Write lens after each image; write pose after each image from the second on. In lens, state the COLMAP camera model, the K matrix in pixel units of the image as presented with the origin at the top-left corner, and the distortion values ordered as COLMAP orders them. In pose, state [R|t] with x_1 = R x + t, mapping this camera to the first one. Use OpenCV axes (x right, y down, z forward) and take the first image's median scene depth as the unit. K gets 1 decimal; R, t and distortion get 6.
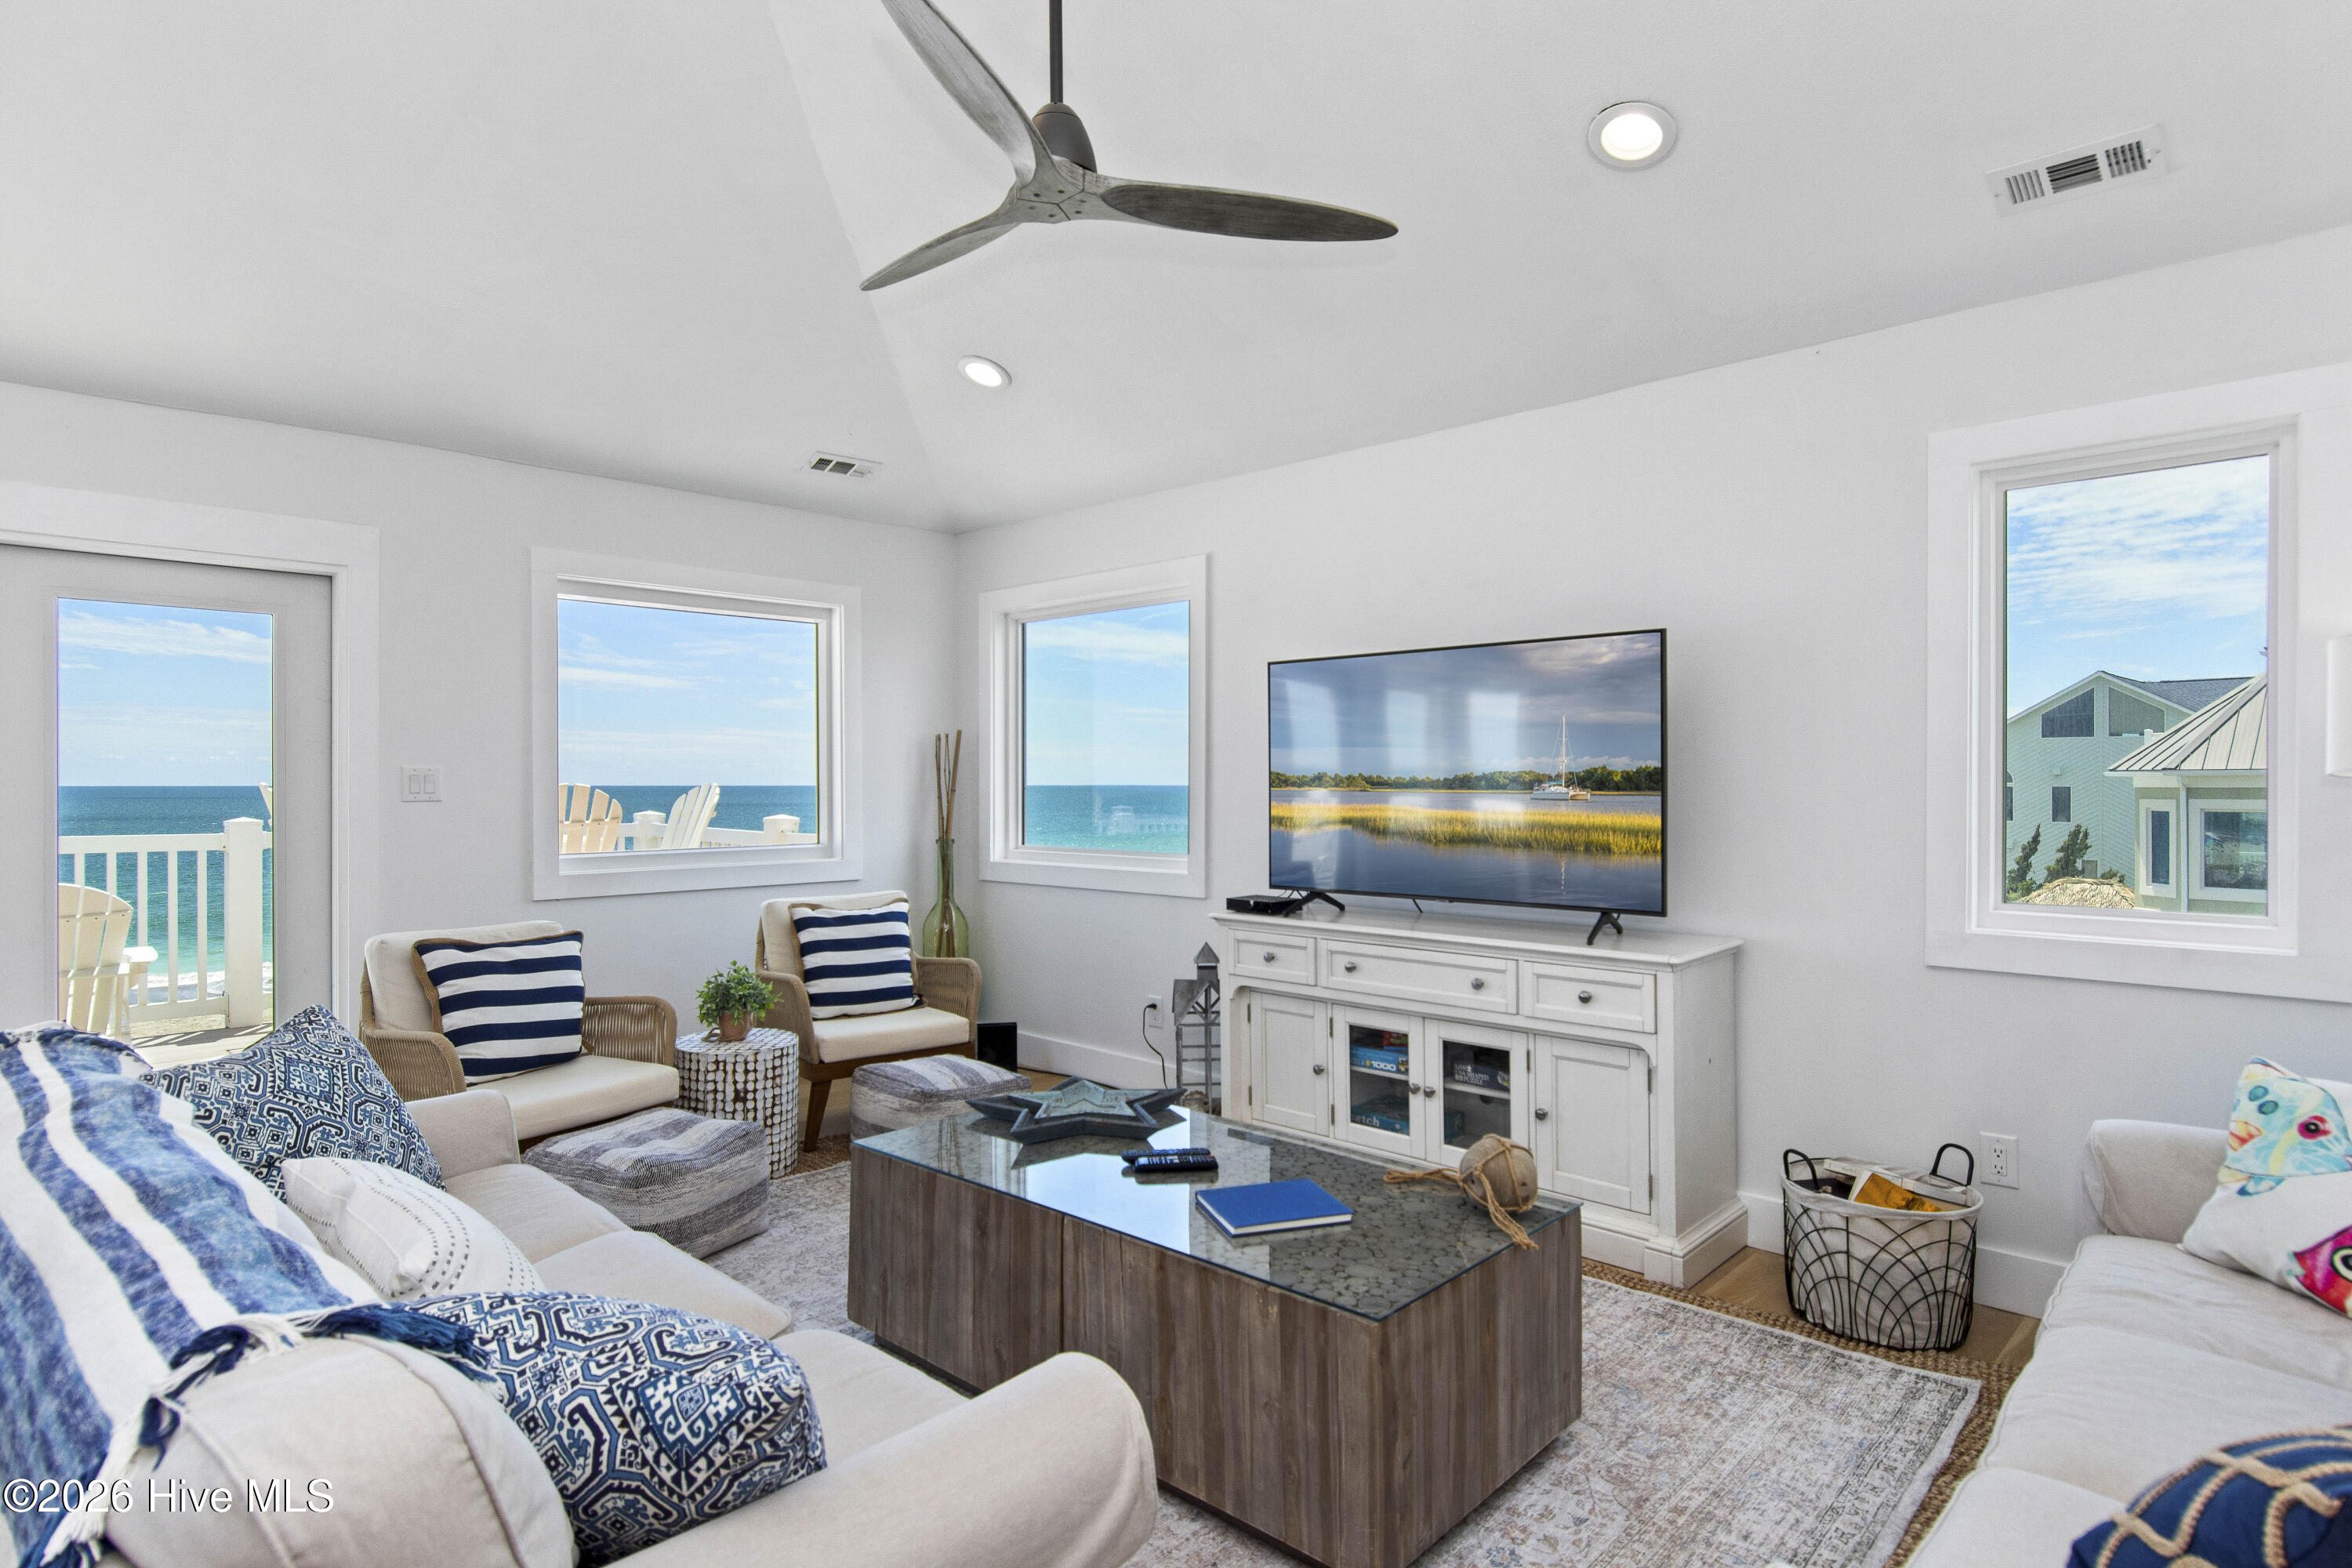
lens RADIAL K [[1262.5, 0, 1185.1], [0, 1262.5, 788.8], [0, 0, 1]] dist [0.009261, -0.008646]
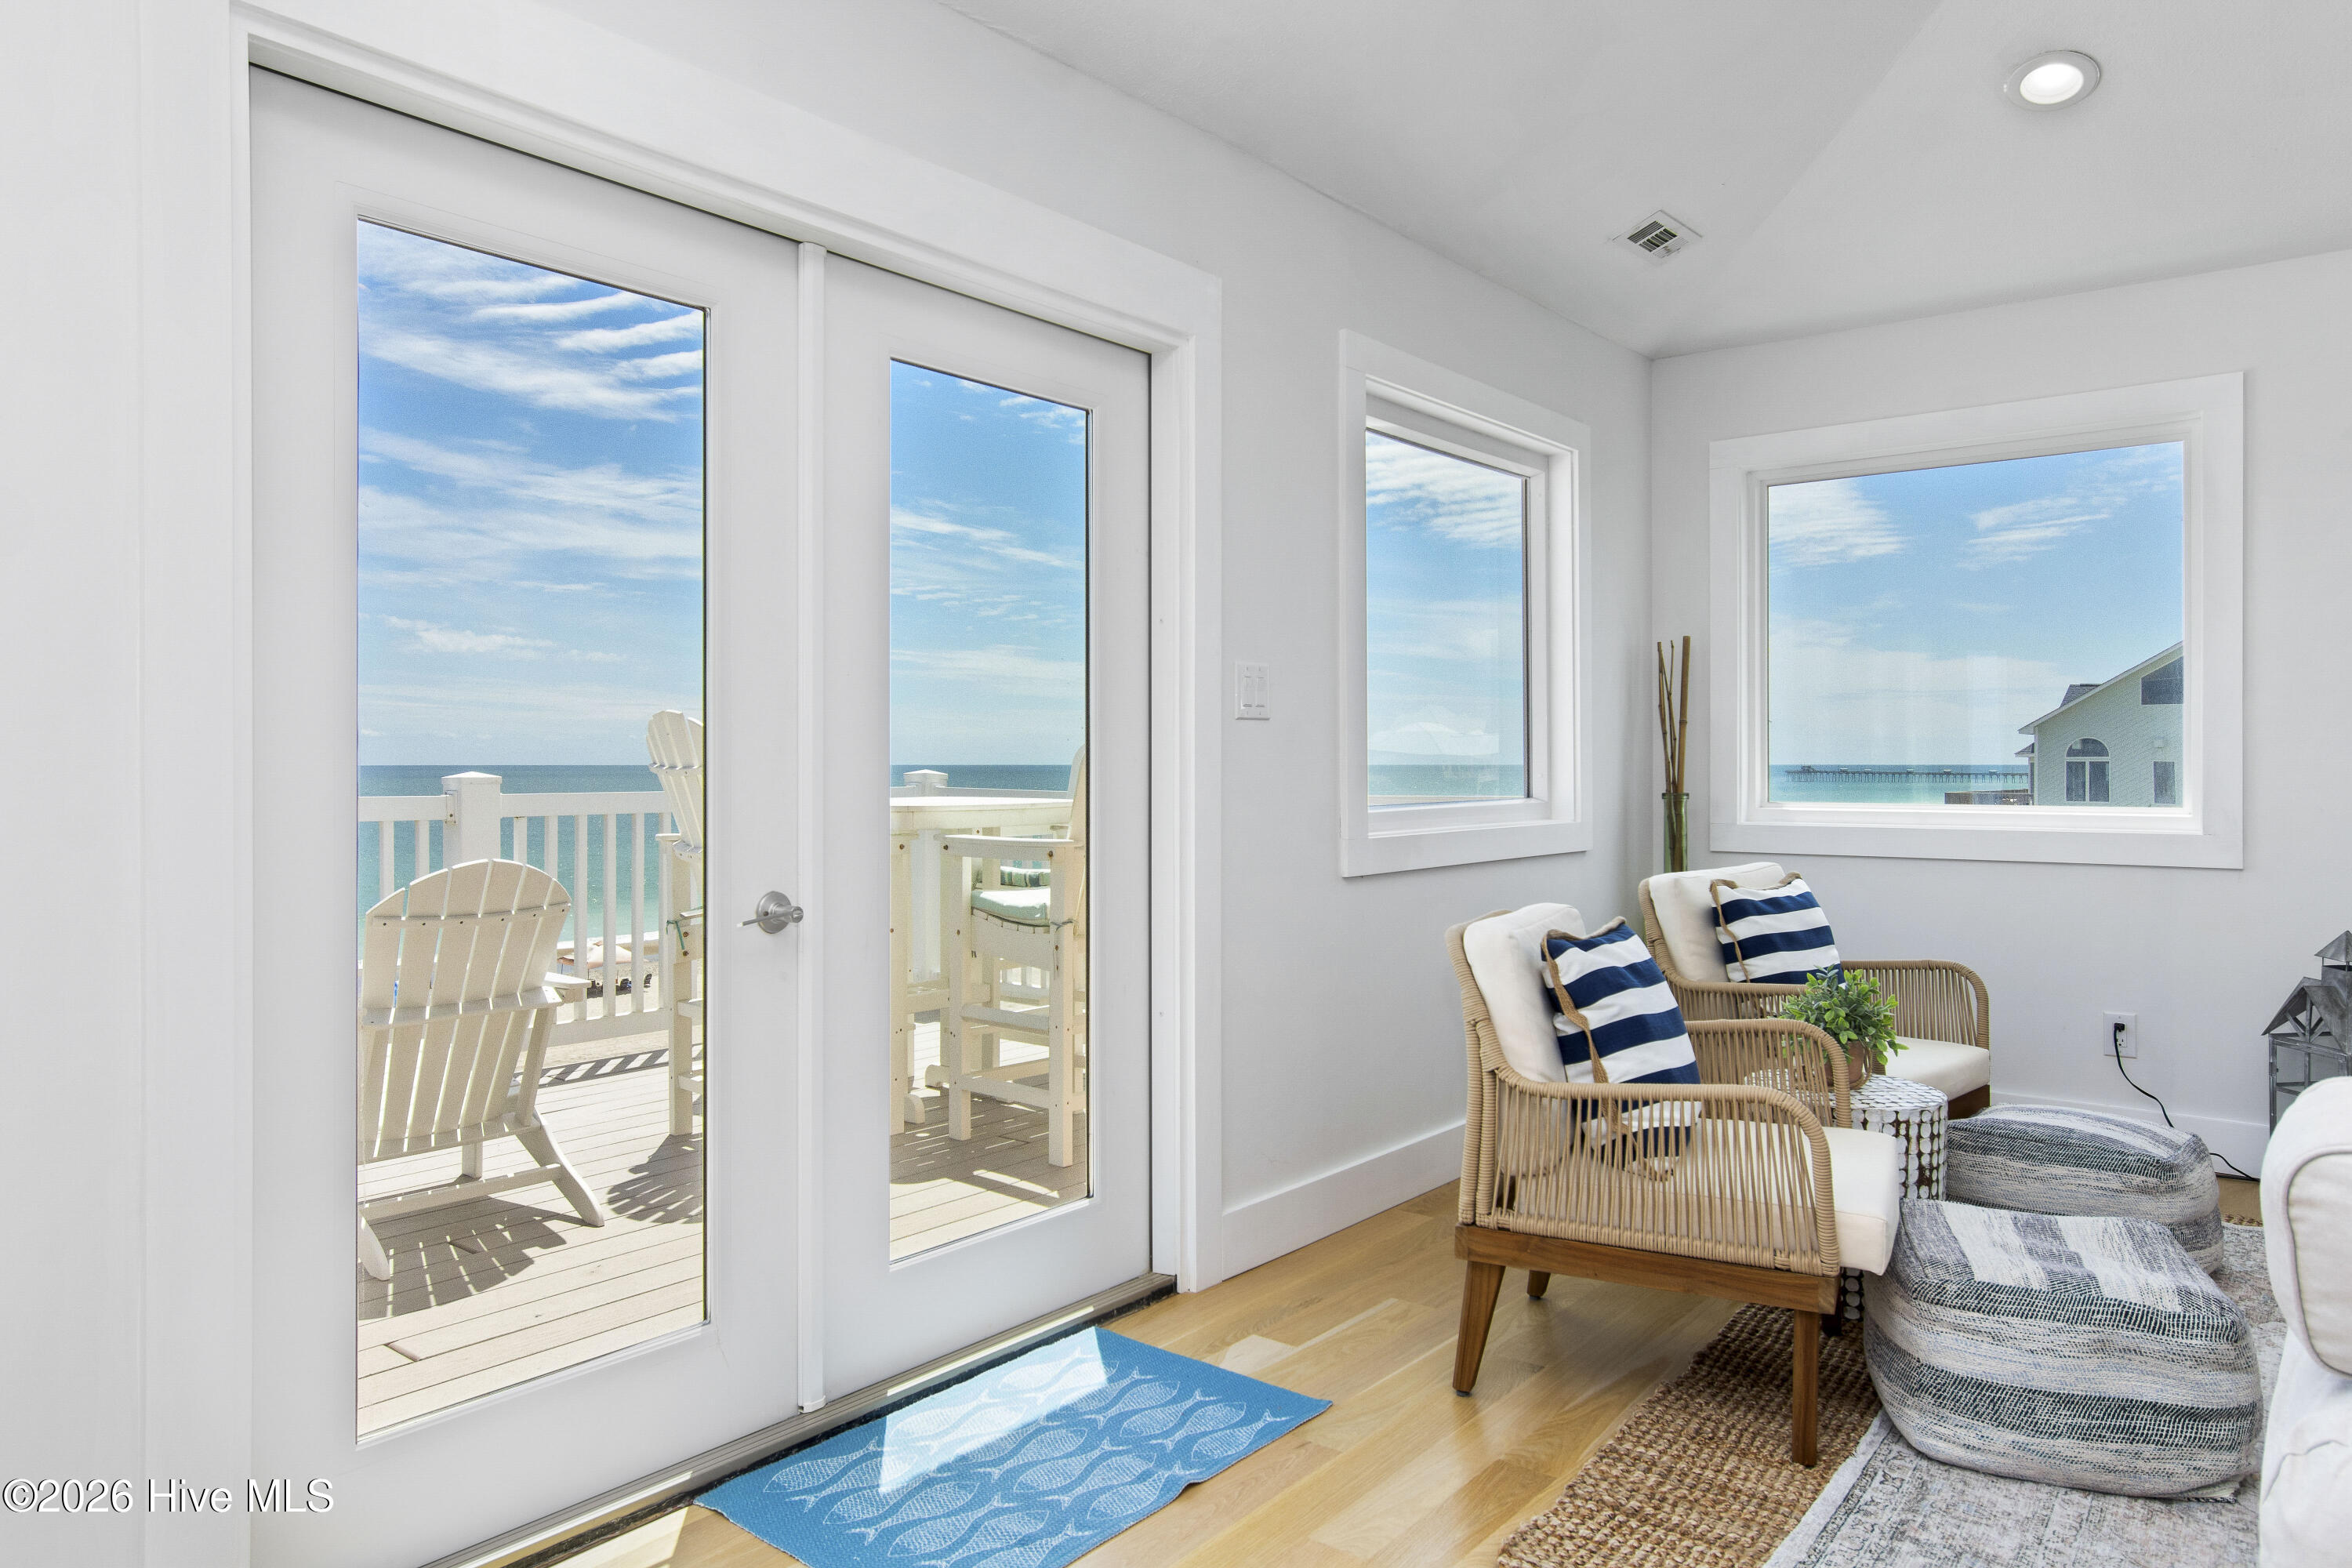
lens RADIAL K [[1524.2, 0, 1188.0], [0, 1524.2, 774.9], [0, 0, 1]] dist [-0.000669, -0.002317]
pose [[0.995576, -0.002419, 0.093933, -0.786039], [0.002139, 0.999993, 0.003085, 0.038991], [-0.093940, -0.002871, 0.995574, 0.275098]]
